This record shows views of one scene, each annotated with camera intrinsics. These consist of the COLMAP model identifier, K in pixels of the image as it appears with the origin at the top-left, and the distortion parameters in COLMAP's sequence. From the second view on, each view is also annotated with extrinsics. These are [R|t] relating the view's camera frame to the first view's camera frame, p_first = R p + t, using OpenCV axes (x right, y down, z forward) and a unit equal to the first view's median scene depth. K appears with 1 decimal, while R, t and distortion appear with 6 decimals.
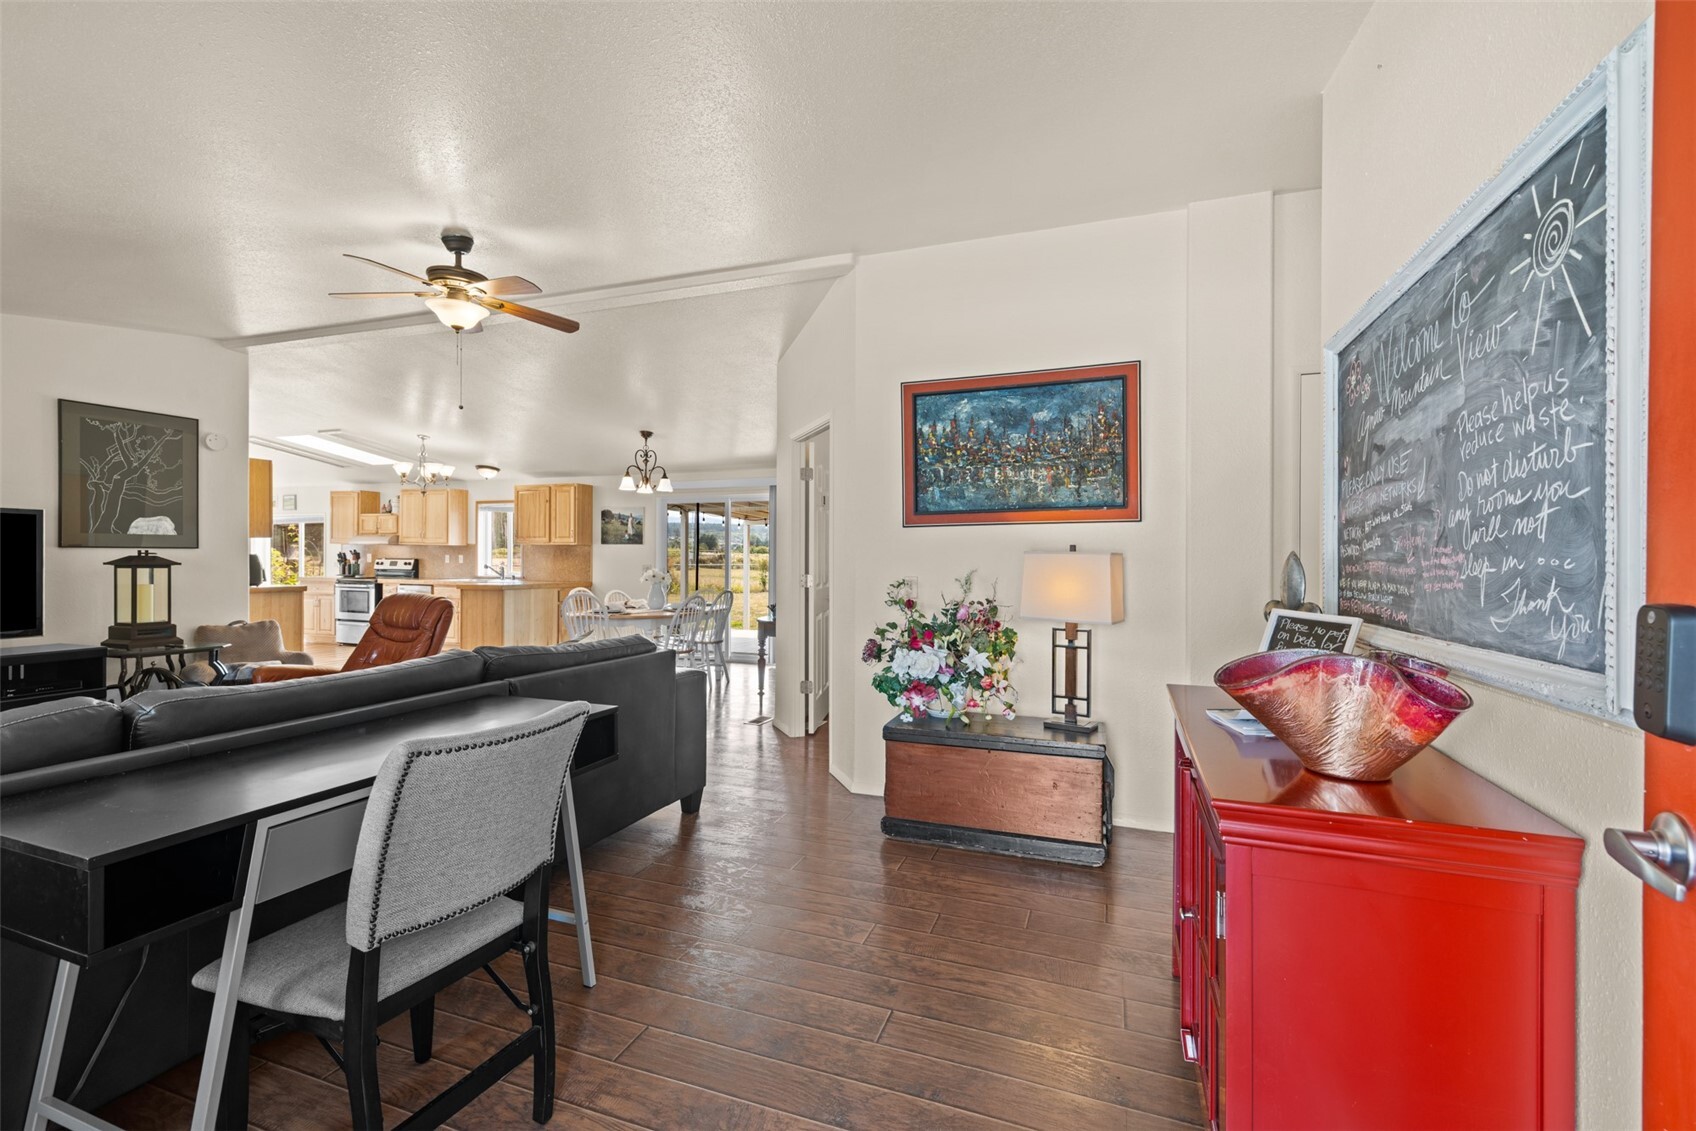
lens RADIAL K [[719.4, 0, 845.7], [0, 719.4, 561.0], [0, 0, 1]] dist [0.002275, -0.001381]
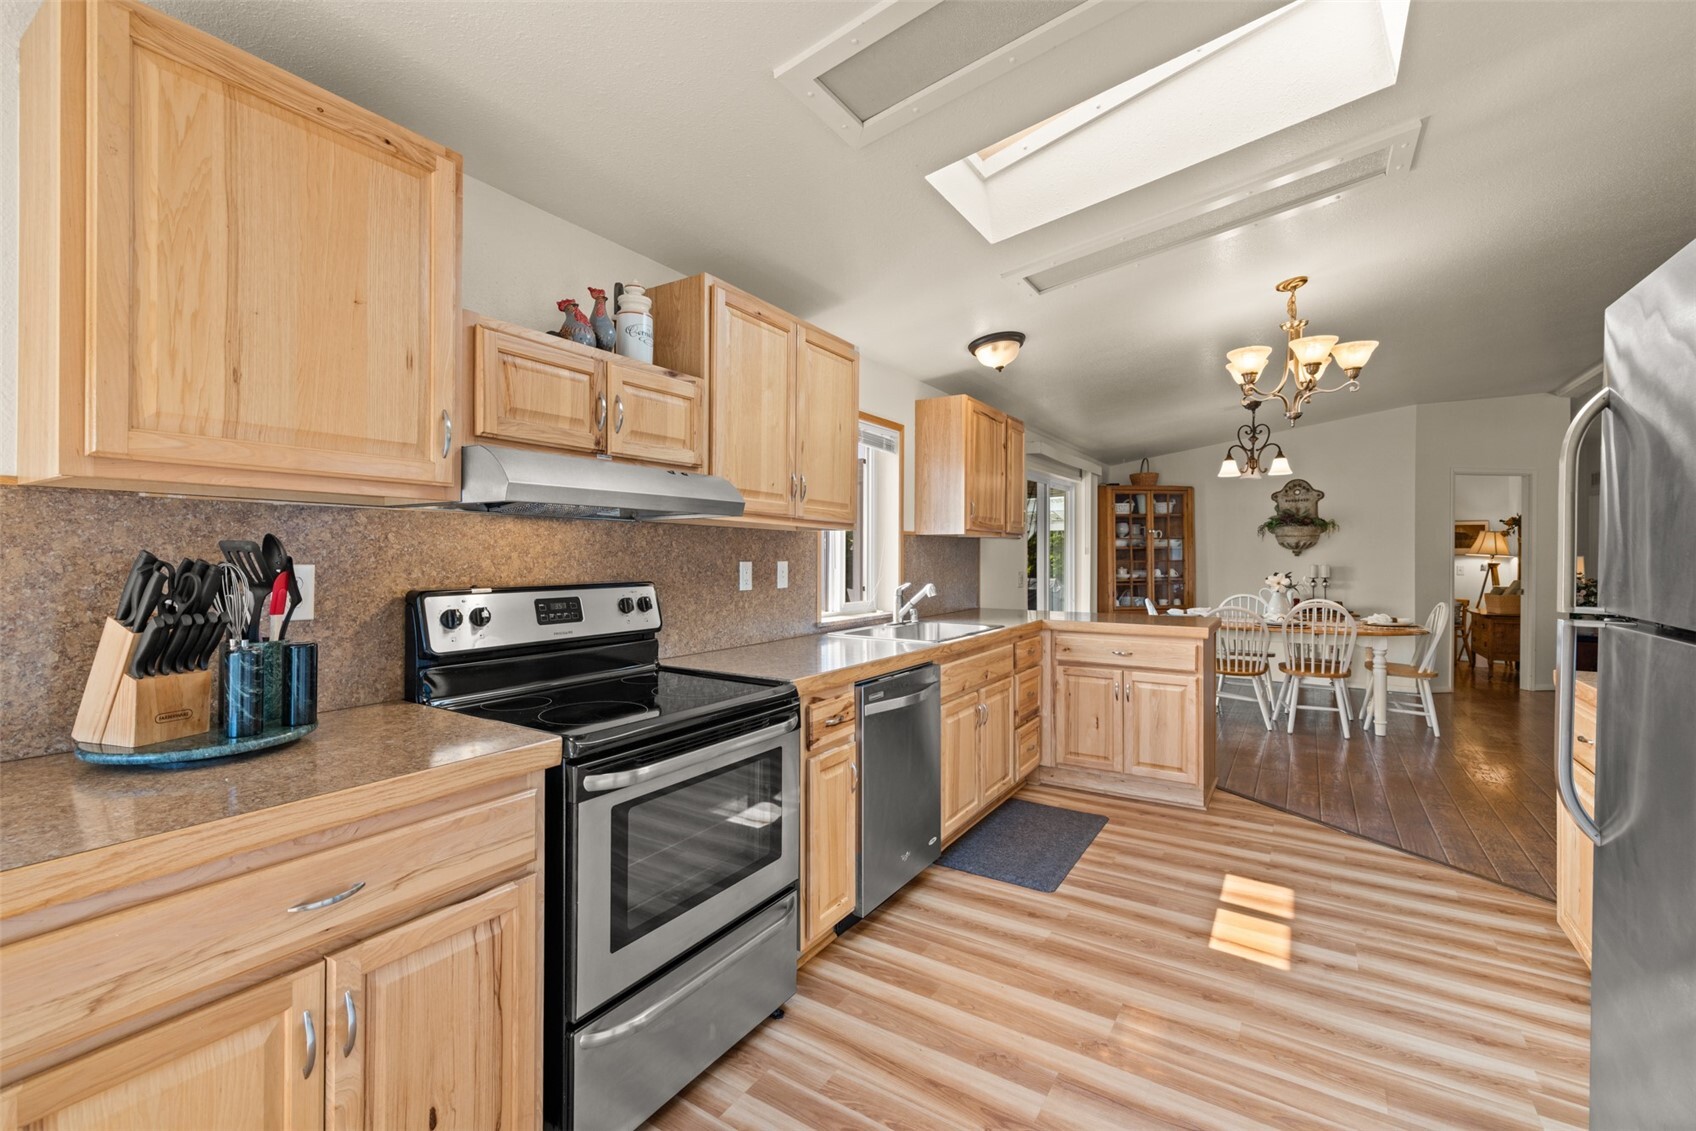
lens RADIAL K [[719.4, 0, 837.0], [0, 719.4, 557.4], [0, 0, 1]] dist [0.002275, -0.001381]
pose [[0.228205, -0.011254, 0.973548, -0.908291], [0.002838, 0.999937, 0.010894, -0.014630], [-0.973609, 0.000277, 0.228222, 0.998138]]
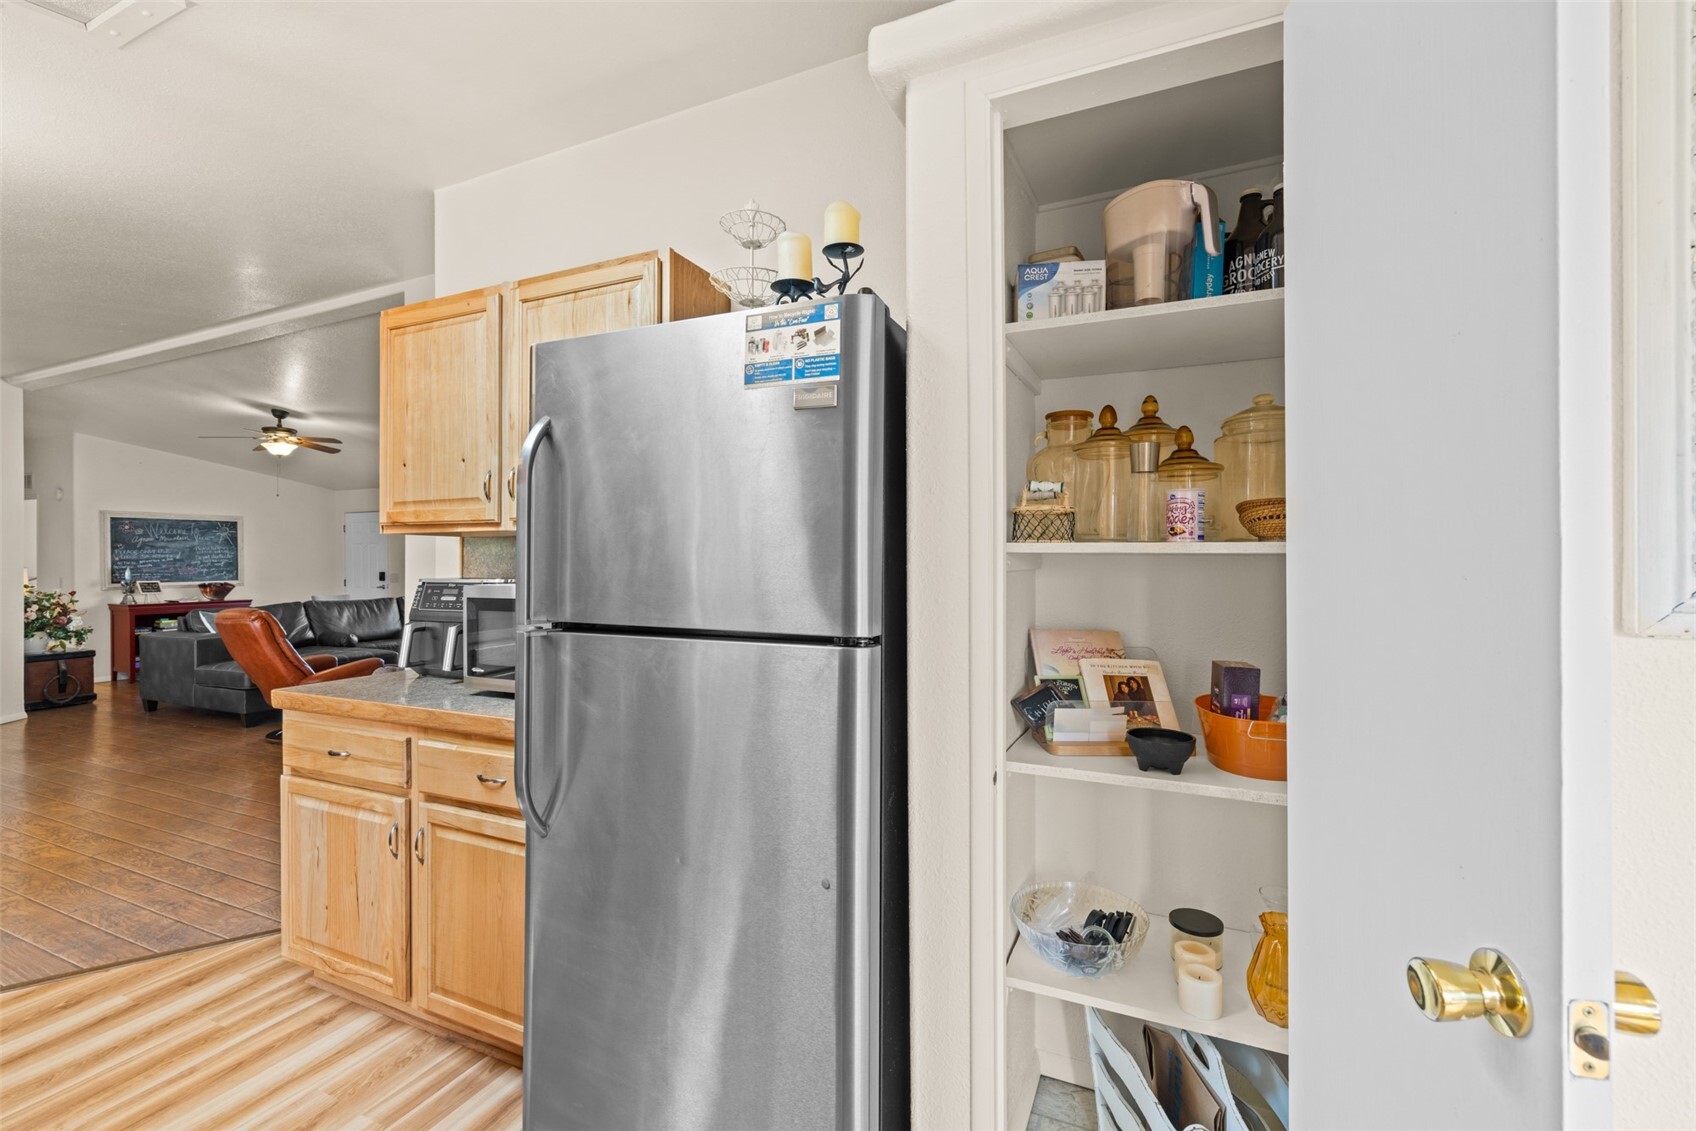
lens RADIAL K [[719.4, 0, 850.2], [0, 719.4, 563.2], [0, 0, 1]] dist [0.002275, -0.001381]
pose [[-0.997211, -0.003447, 0.074558, -0.813707], [-0.003046, 0.999980, 0.005491, -0.015378], [-0.074576, 0.005249, -0.997202, 1.032655]]
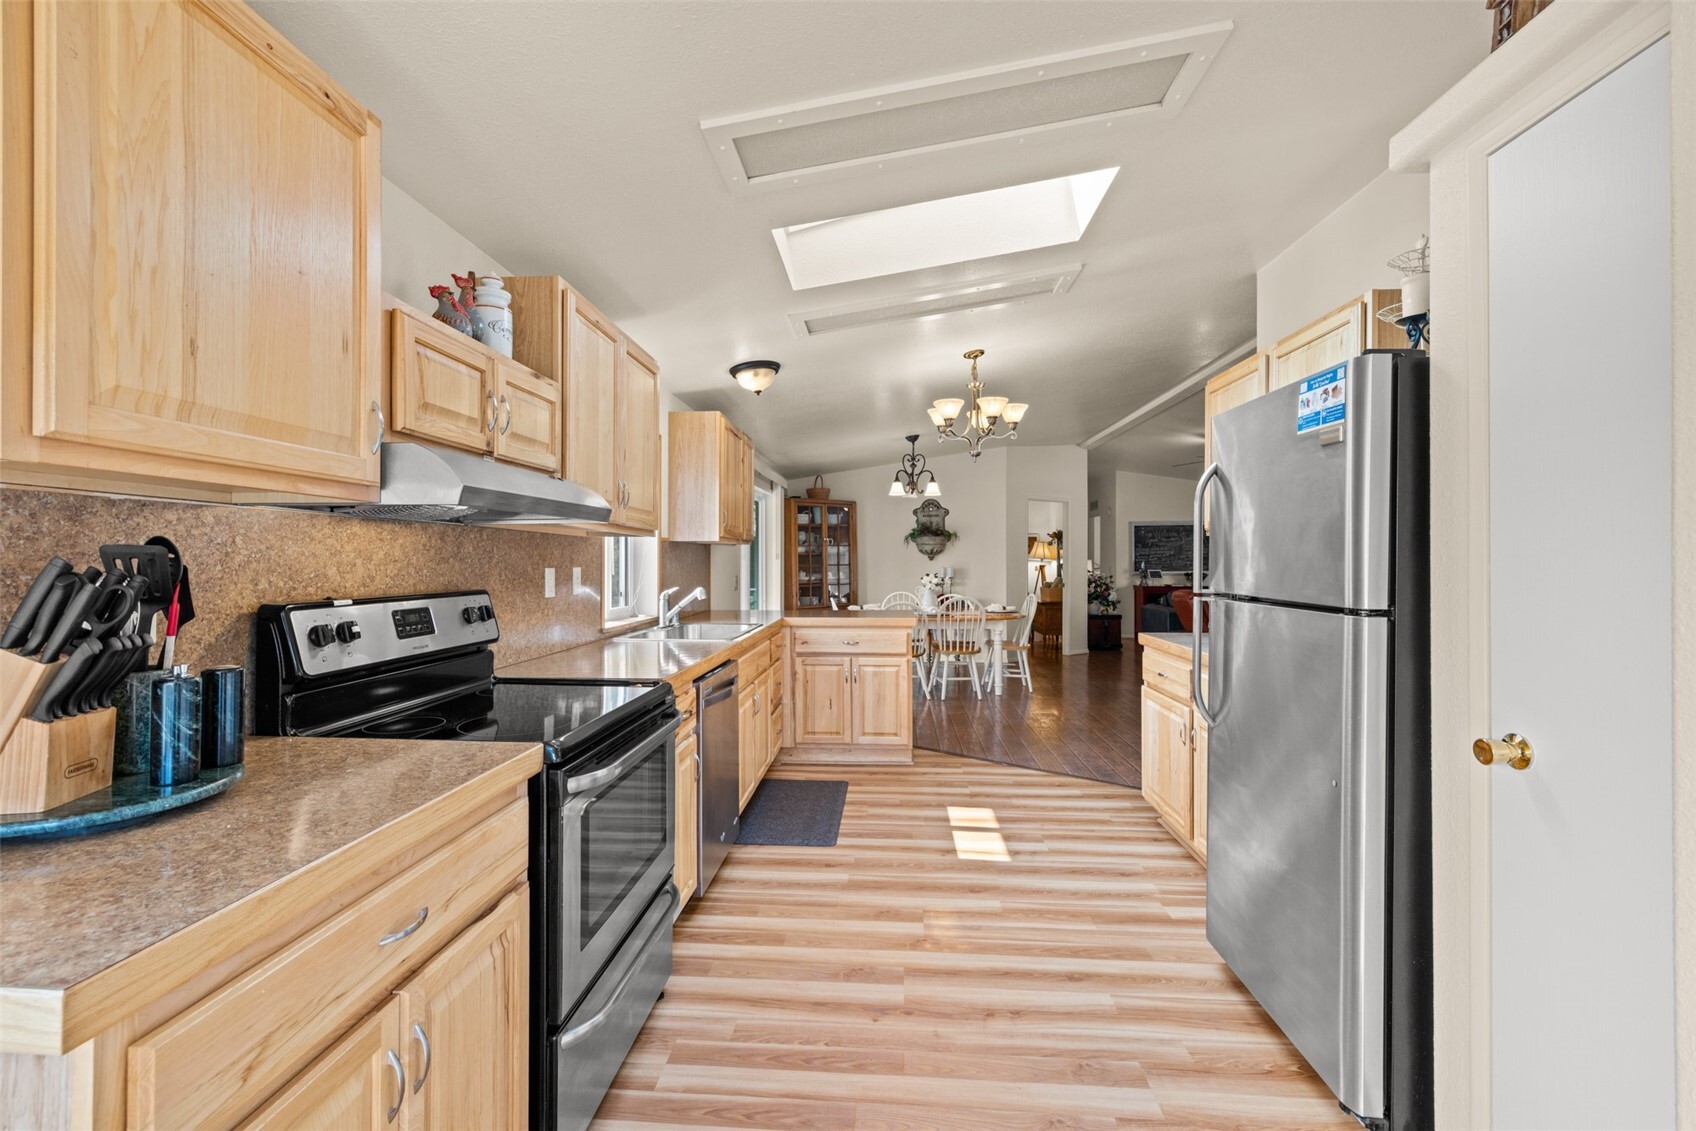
lens RADIAL K [[719.4, 0, 841.9], [0, 719.4, 558.6], [0, 0, 1]] dist [0.002275, -0.001381]
pose [[-0.271805, -0.005740, 0.962335, -0.938209], [0.002152, 0.999976, 0.006572, -0.015088], [-0.962350, 0.003857, -0.271786, 1.071993]]
